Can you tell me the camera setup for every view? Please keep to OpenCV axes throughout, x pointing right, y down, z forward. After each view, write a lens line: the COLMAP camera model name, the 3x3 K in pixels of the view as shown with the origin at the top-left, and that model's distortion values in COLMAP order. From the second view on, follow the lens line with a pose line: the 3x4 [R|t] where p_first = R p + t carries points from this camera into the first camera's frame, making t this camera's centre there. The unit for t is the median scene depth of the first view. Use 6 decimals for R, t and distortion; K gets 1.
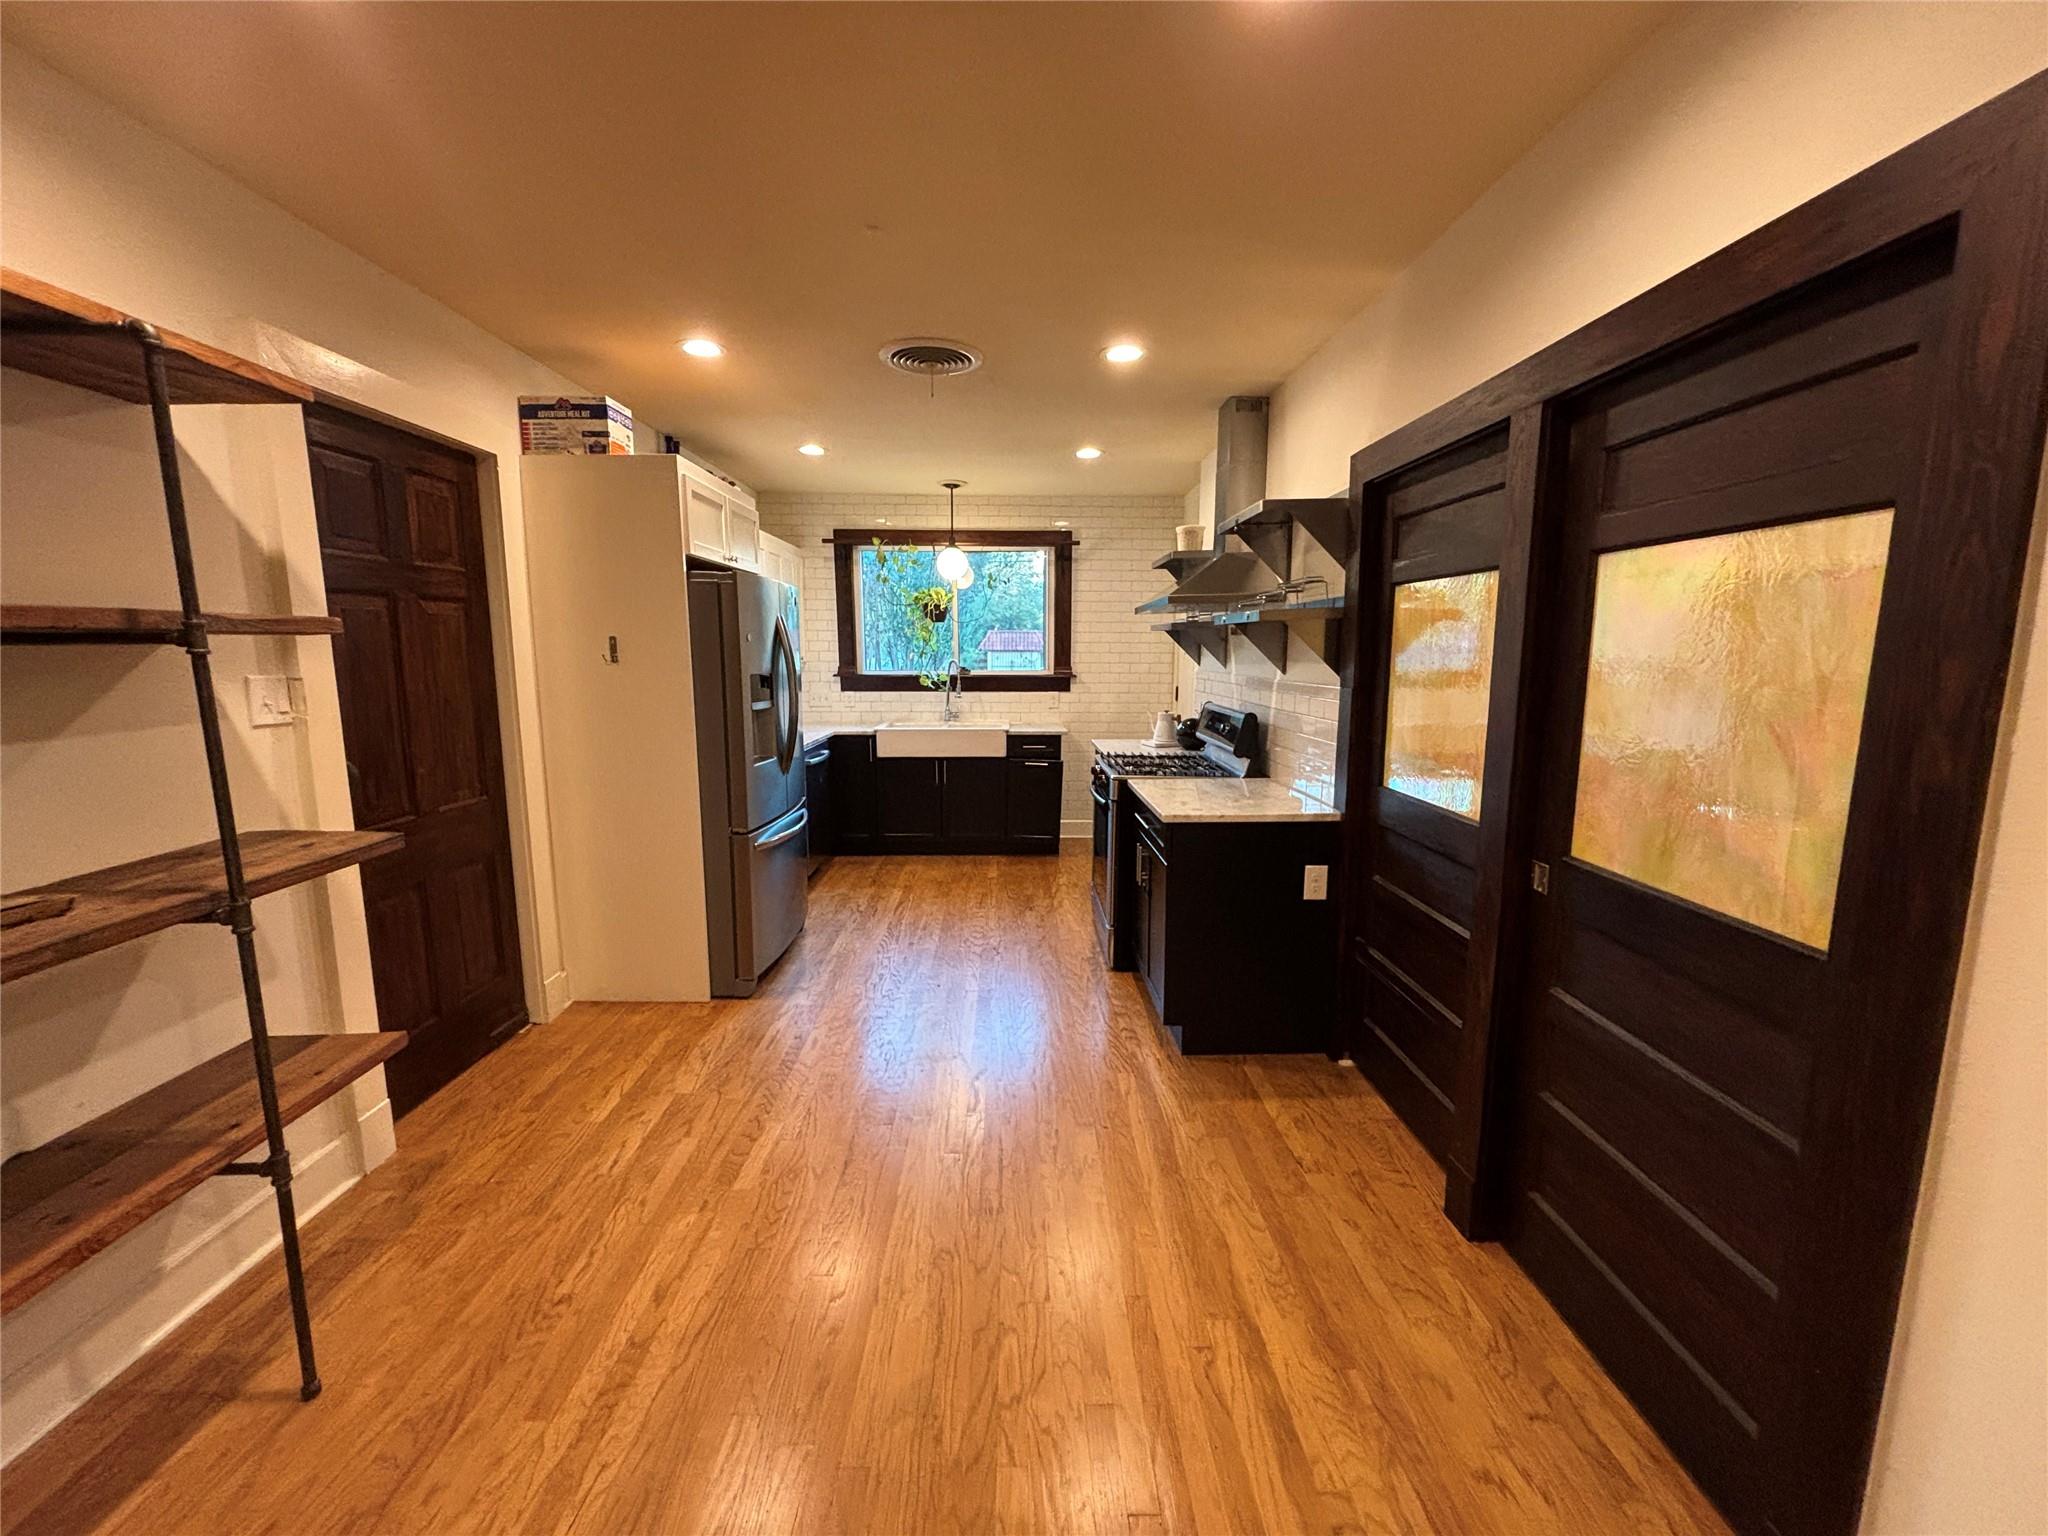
lens RADIAL K [[830.7, 0, 1029.9], [0, 830.7, 771.5], [0, 0, 1]] dist [-0.000738, -0.000104]
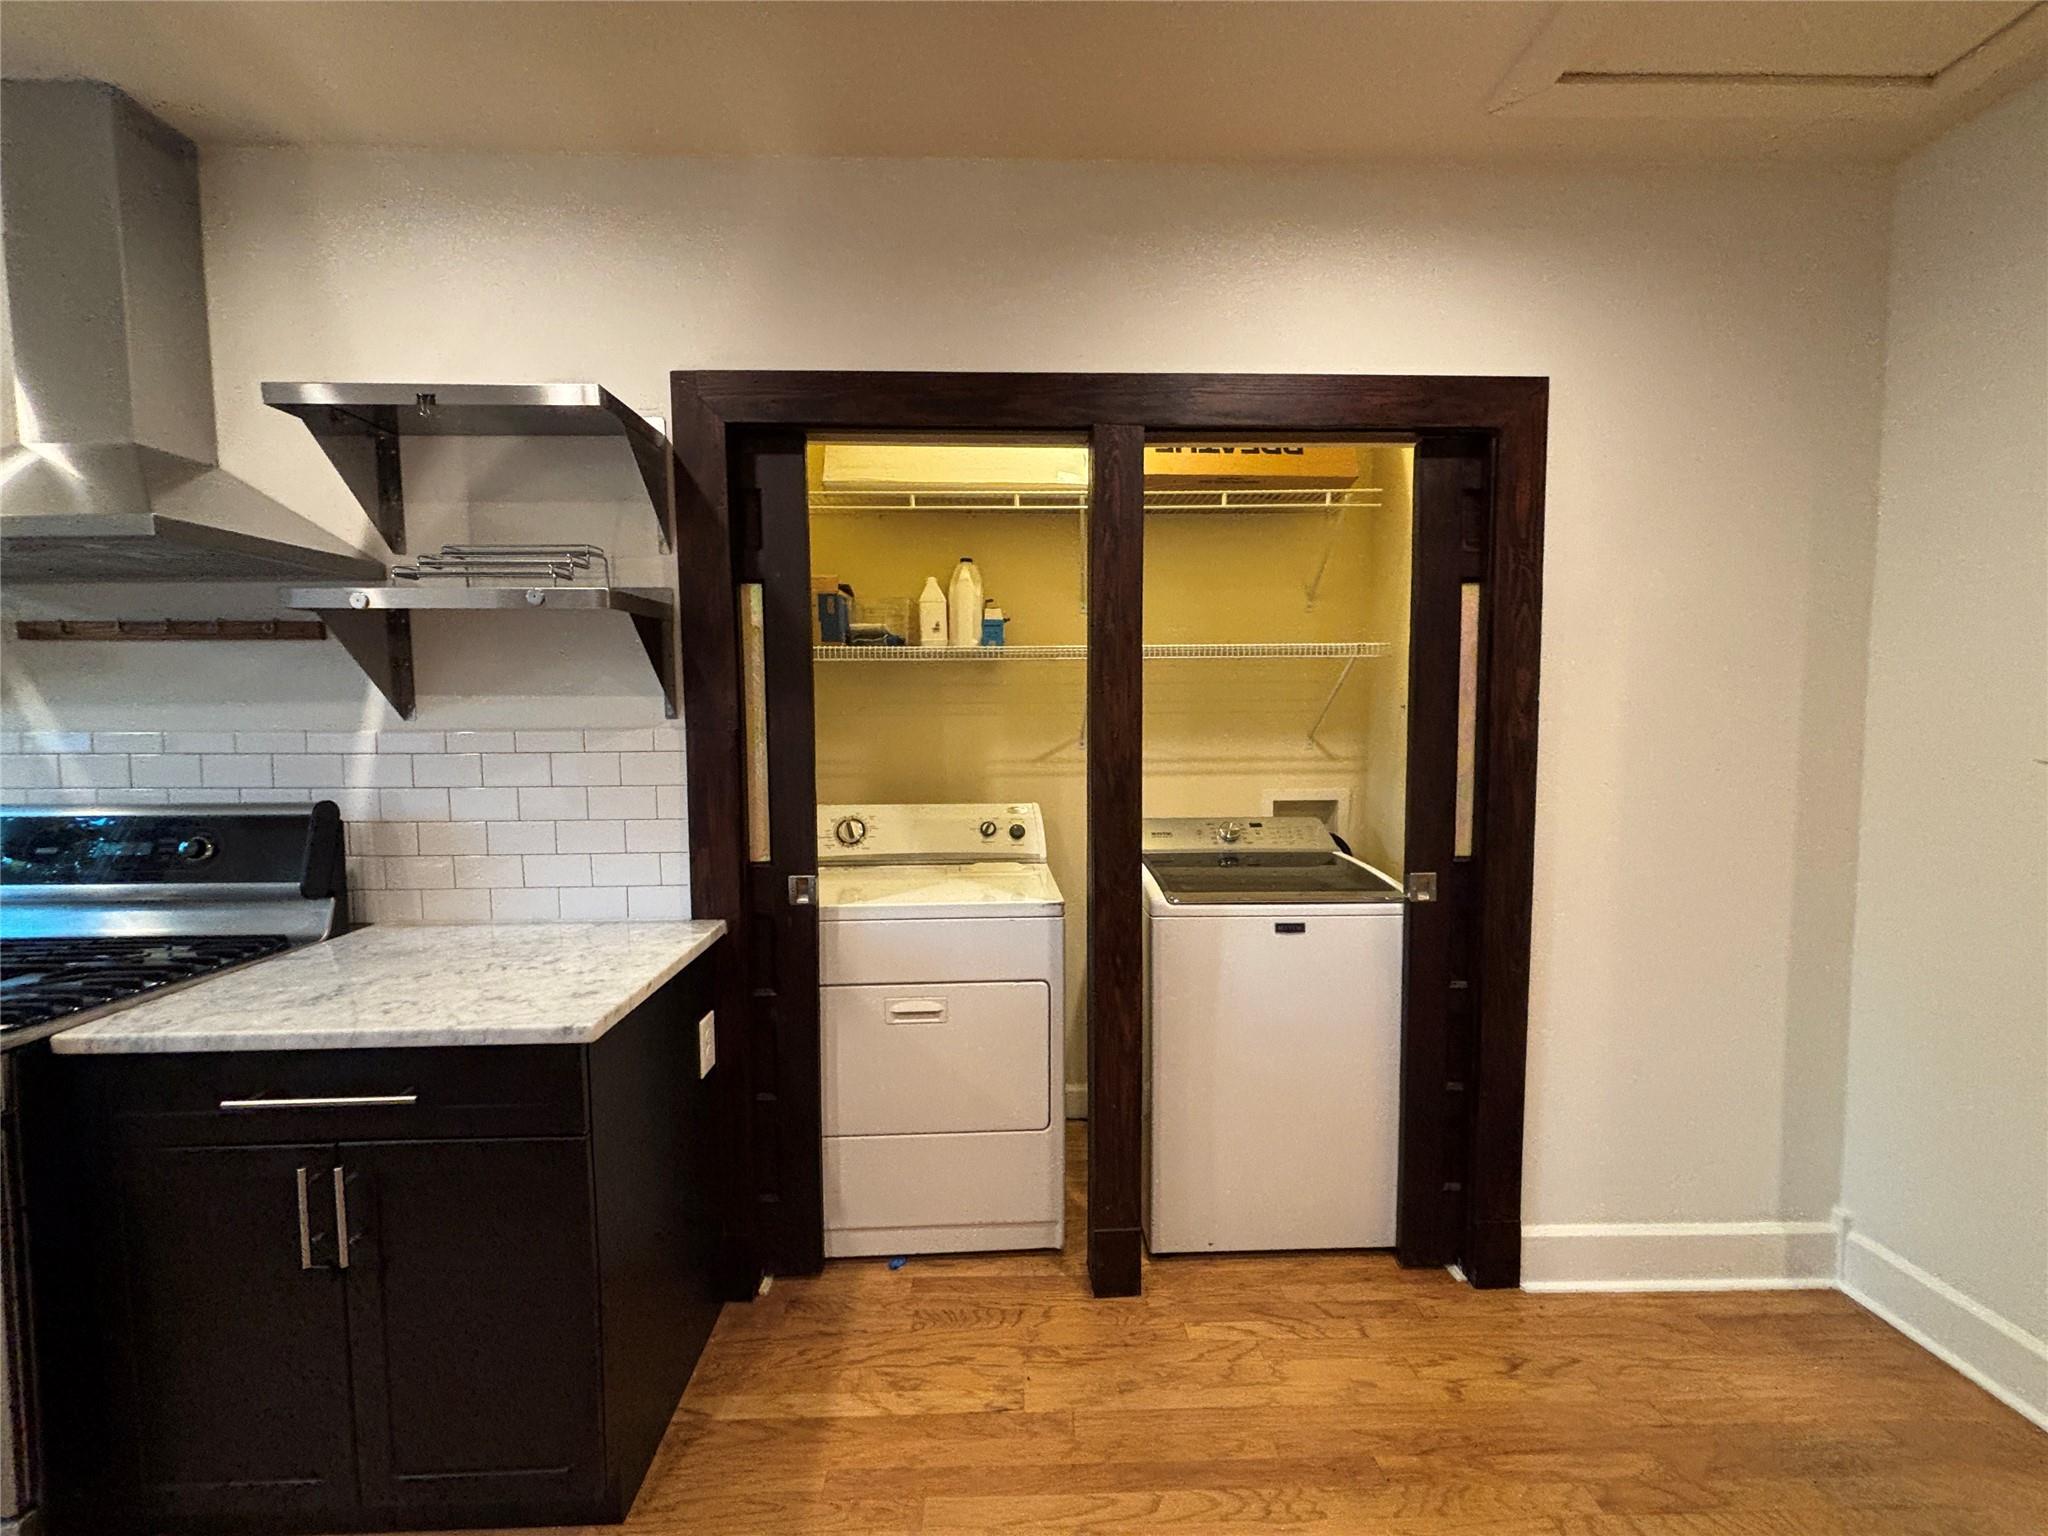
lens RADIAL K [[830.7, 0, 1026.6], [0, 830.7, 764.4], [0, 0, 1]] dist [-0.000738, -0.000104]
pose [[0.000069, -0.067902, 0.997692, -0.287482], [0.153273, 0.985904, 0.067089, -0.084368], [-0.988184, 0.152915, 0.010476, 0.800501]]
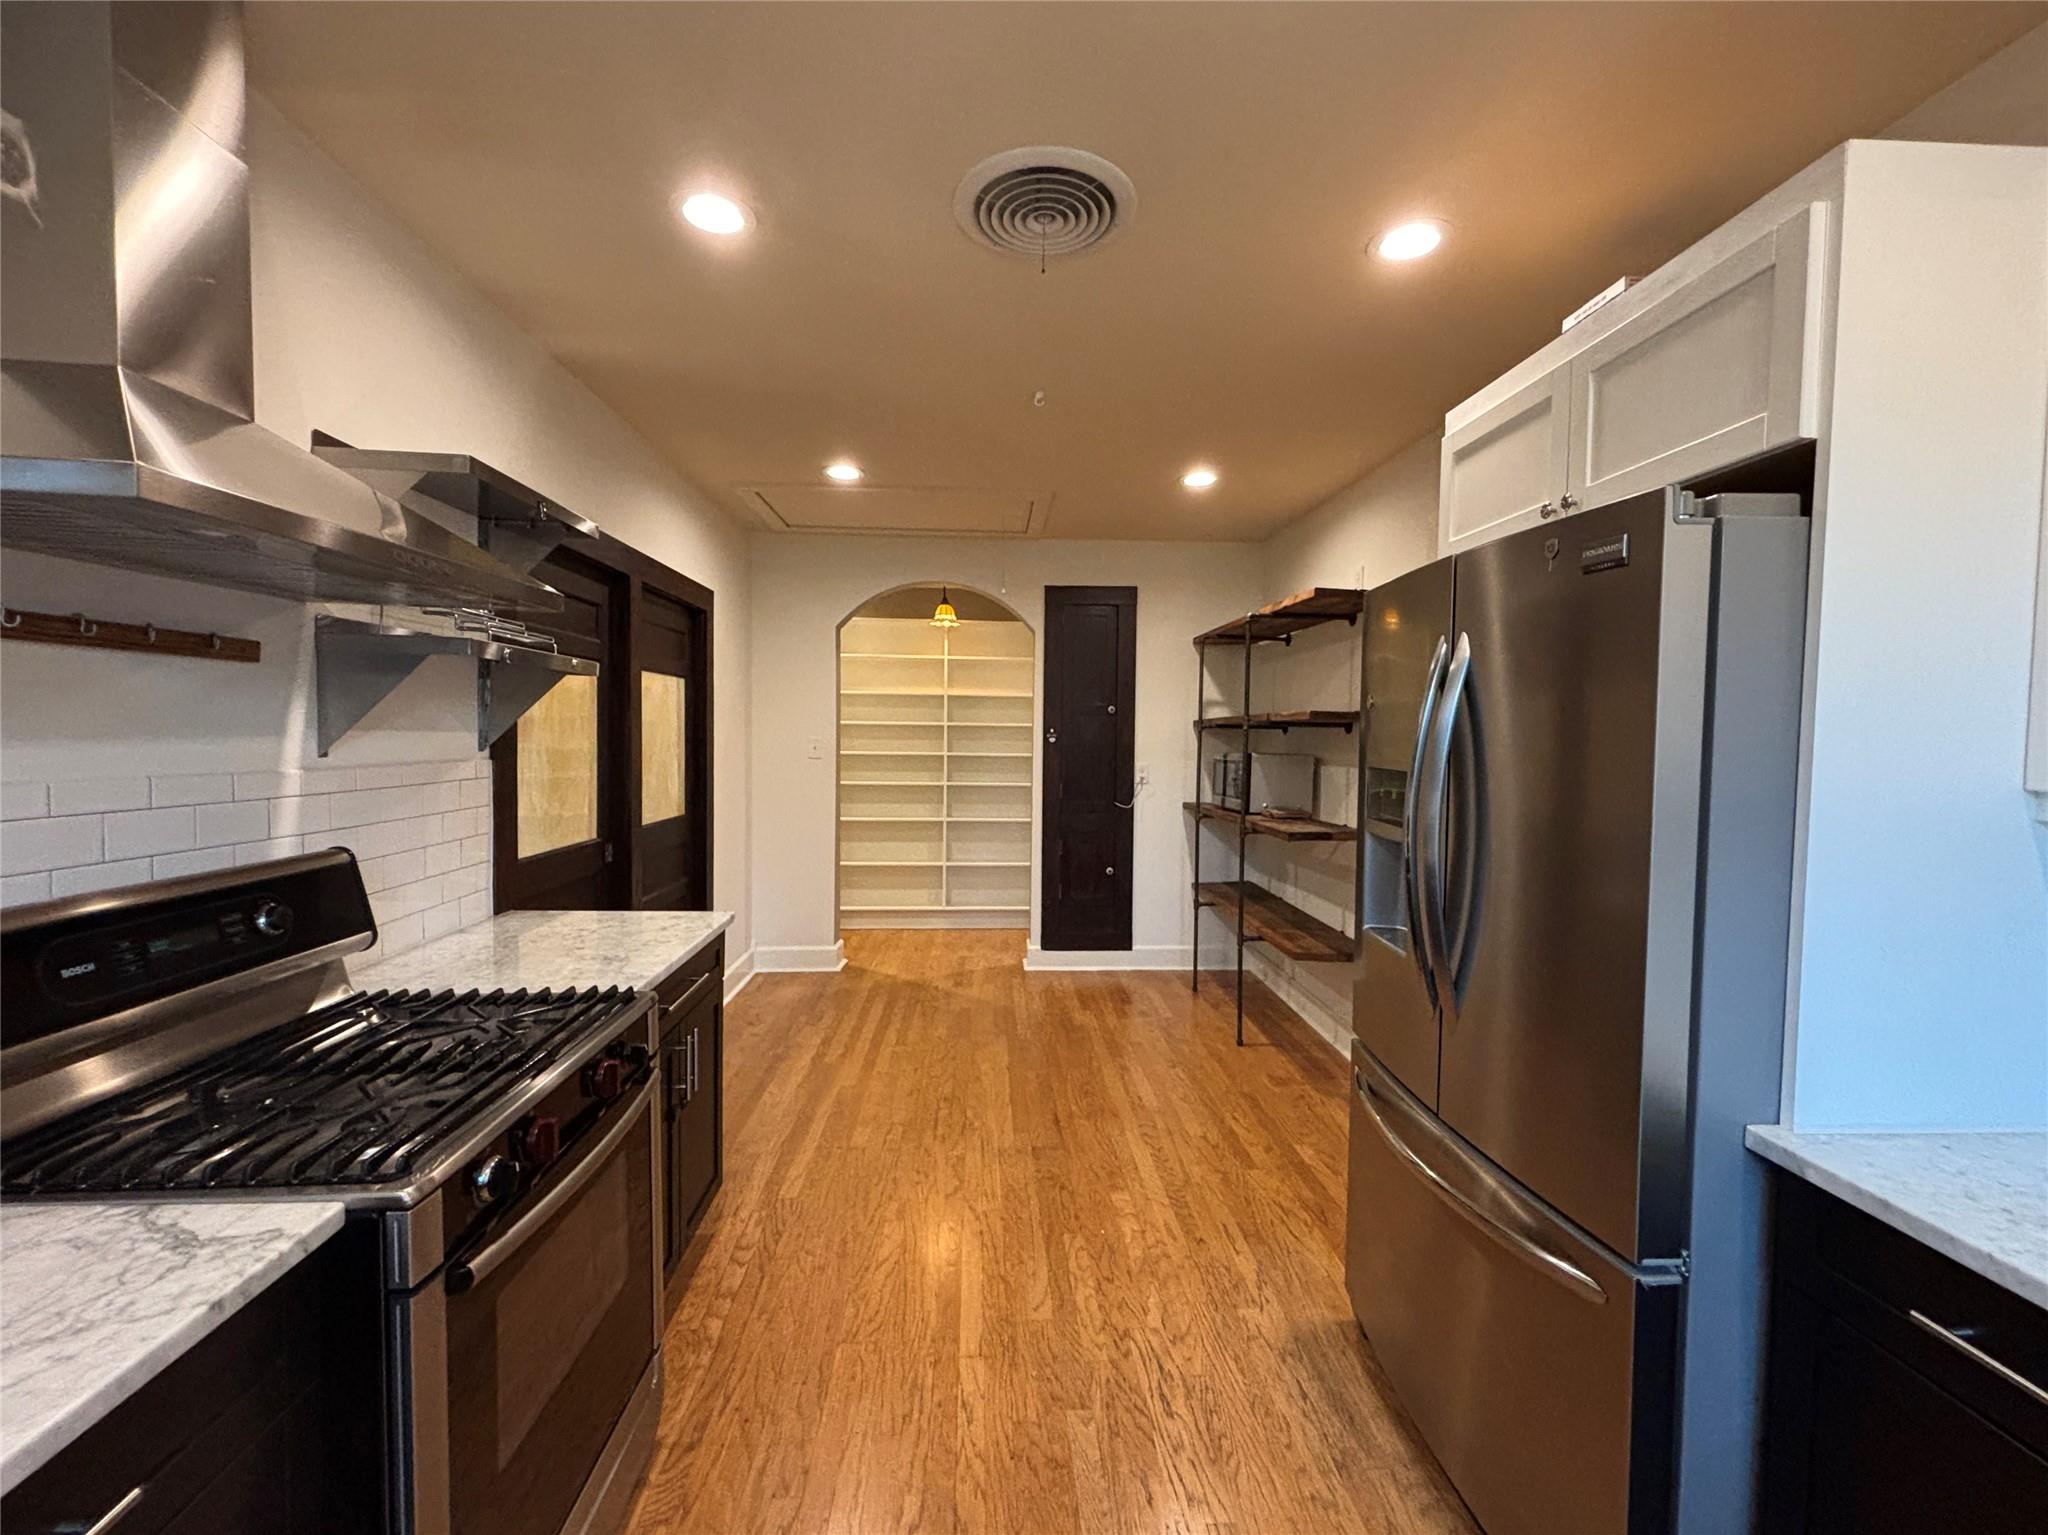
lens RADIAL K [[830.7, 0, 1025.1], [0, 830.7, 764.7], [0, 0, 1]] dist [-0.000738, -0.000104]
pose [[-0.999417, -0.014616, -0.030868, -0.109434], [-0.020160, 0.982012, 0.187737, -0.270200], [0.027569, 0.188250, -0.981734, 1.906101]]
